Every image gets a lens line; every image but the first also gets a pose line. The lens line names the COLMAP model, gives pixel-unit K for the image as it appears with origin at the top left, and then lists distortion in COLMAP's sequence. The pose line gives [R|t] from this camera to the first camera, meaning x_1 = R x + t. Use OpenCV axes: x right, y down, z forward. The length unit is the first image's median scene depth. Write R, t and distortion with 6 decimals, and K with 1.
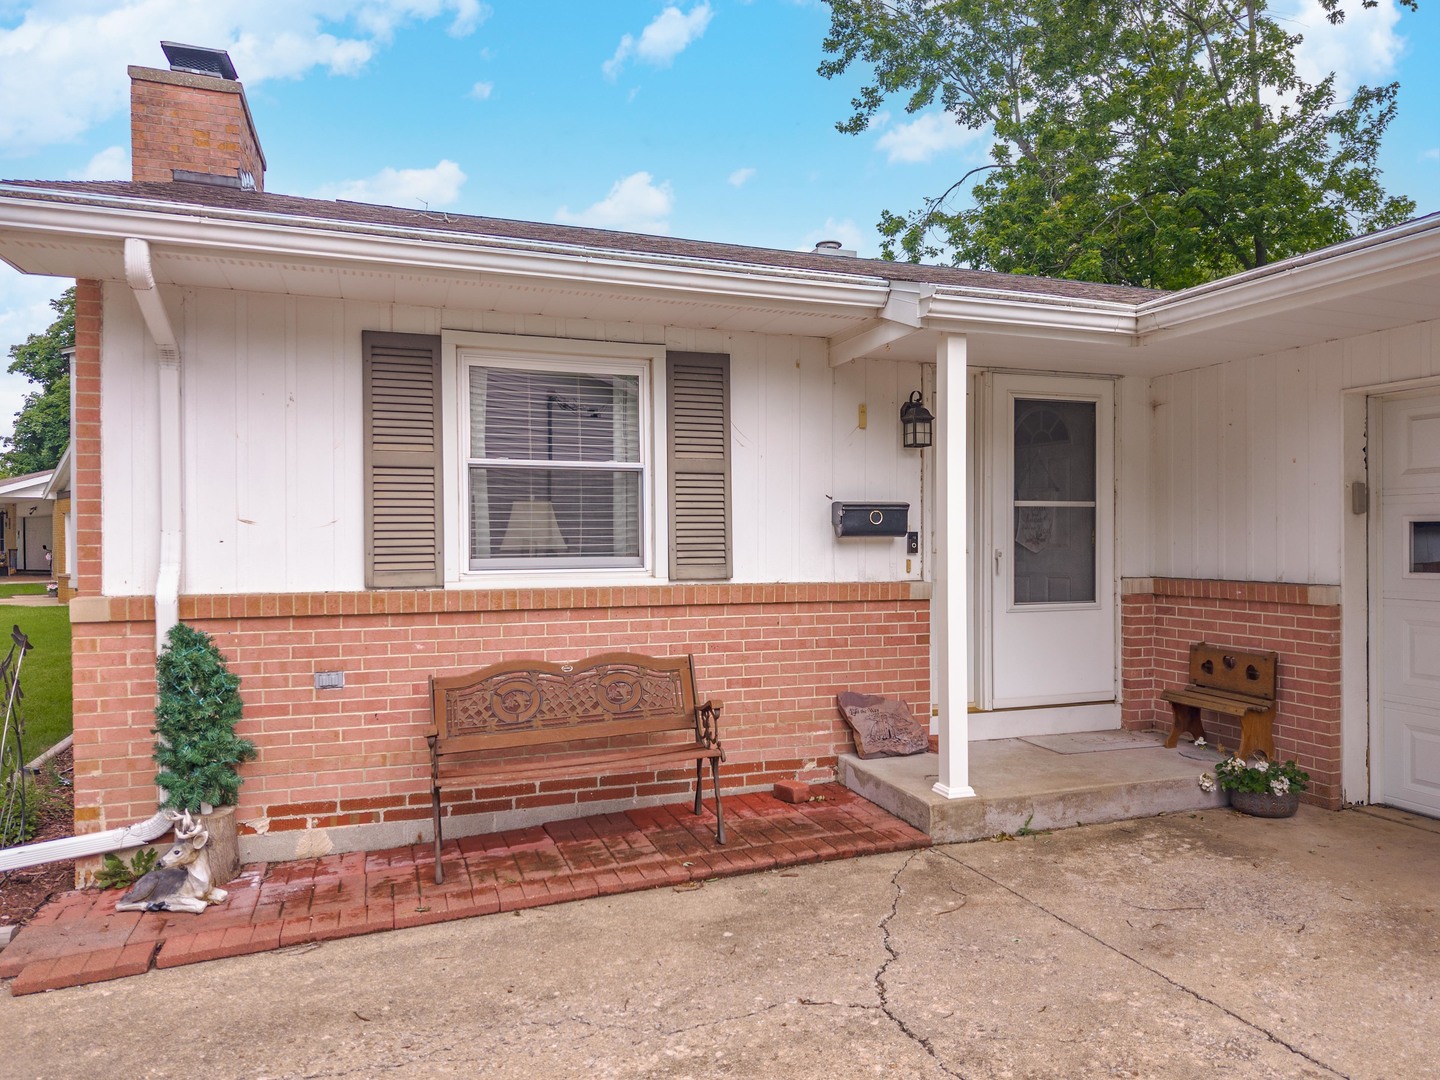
lens RADIAL K [[994.4, 0, 720.0], [0, 994.4, 540.0], [0, 0, 1]] dist [0.023034, -0.045927]
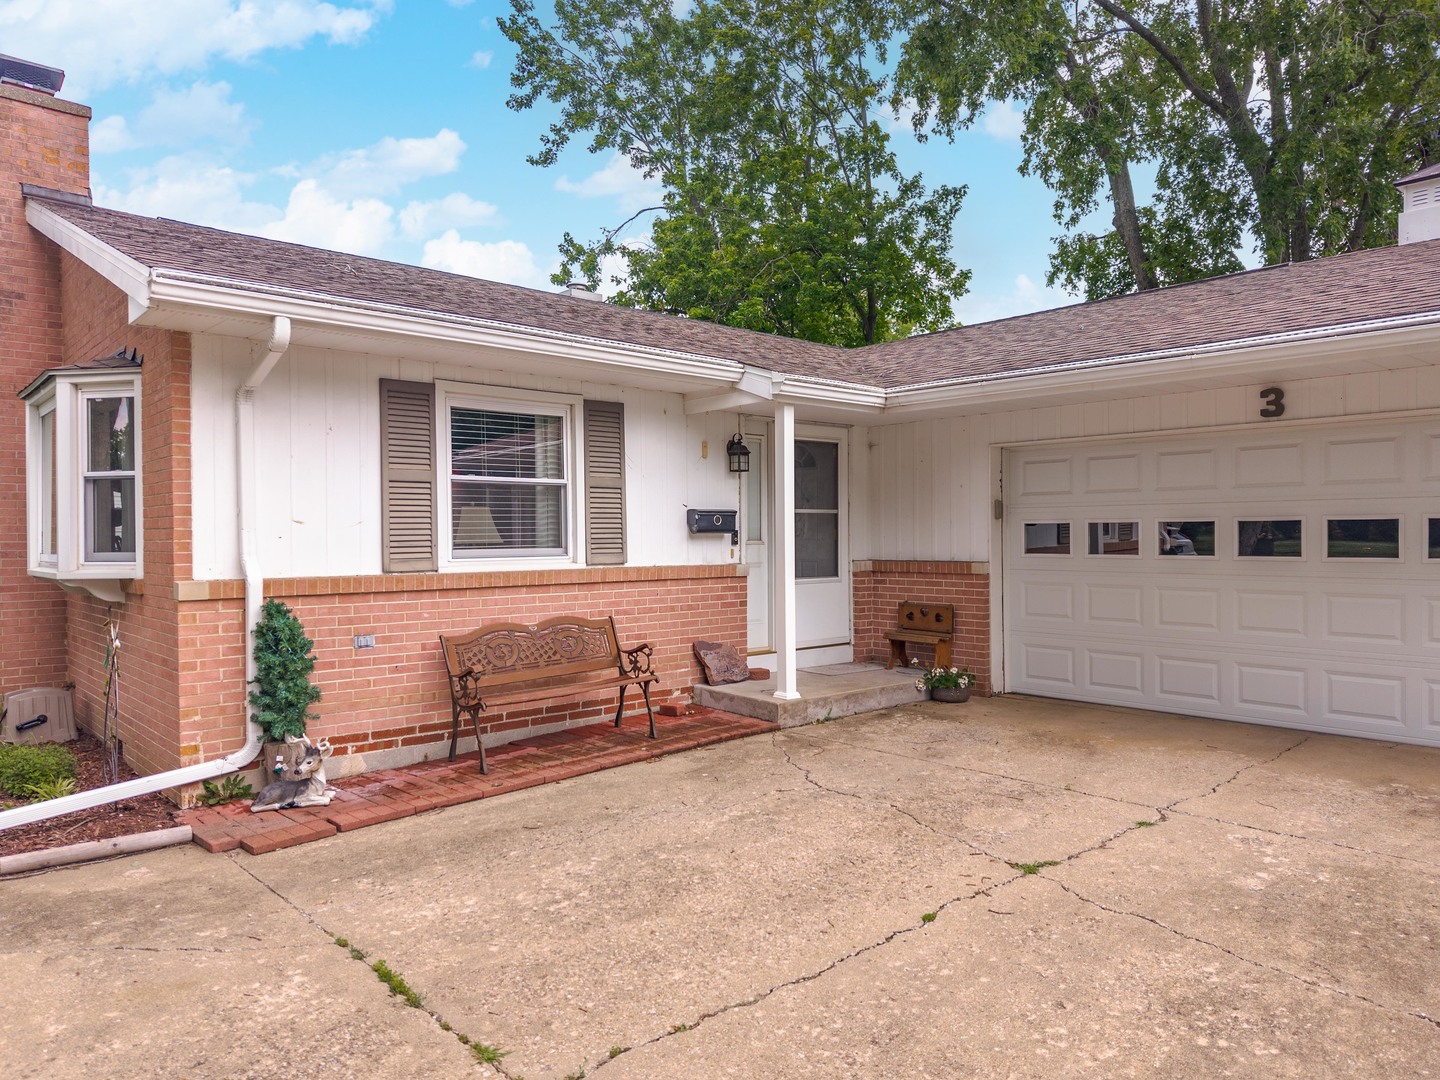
lens RADIAL K [[987.4, 0, 720.0], [0, 987.4, 540.0], [0, 0, 1]] dist [0.004882, -0.004634]
pose [[0.930092, -0.004124, 0.367303, -0.398147], [0.003679, 0.999991, 0.001911, 0.004015], [-0.367307, -0.000426, 0.930100, -0.367711]]
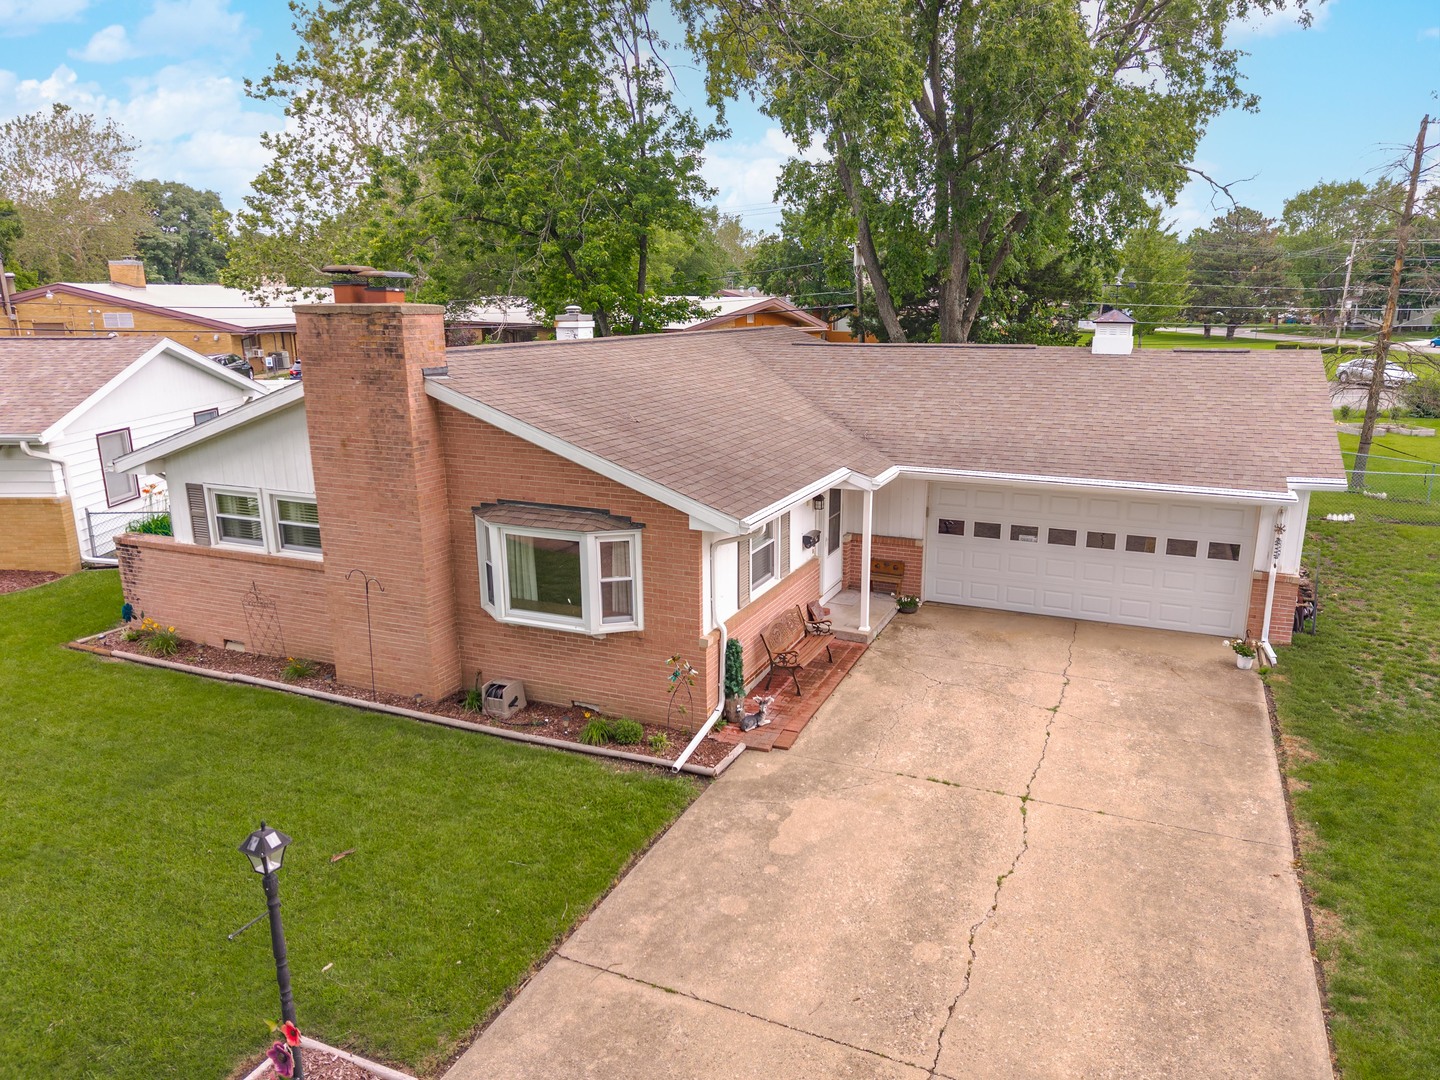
lens RADIAL K [[987.4, 0, 720.0], [0, 987.4, 540.0], [0, 0, 1]] dist [0.004882, -0.004634]
pose [[0.703125, -0.169882, 0.690474, -2.043764], [0.006502, 0.972537, 0.232659, -0.698255], [-0.711036, -0.159098, 0.684920, -0.720173]]
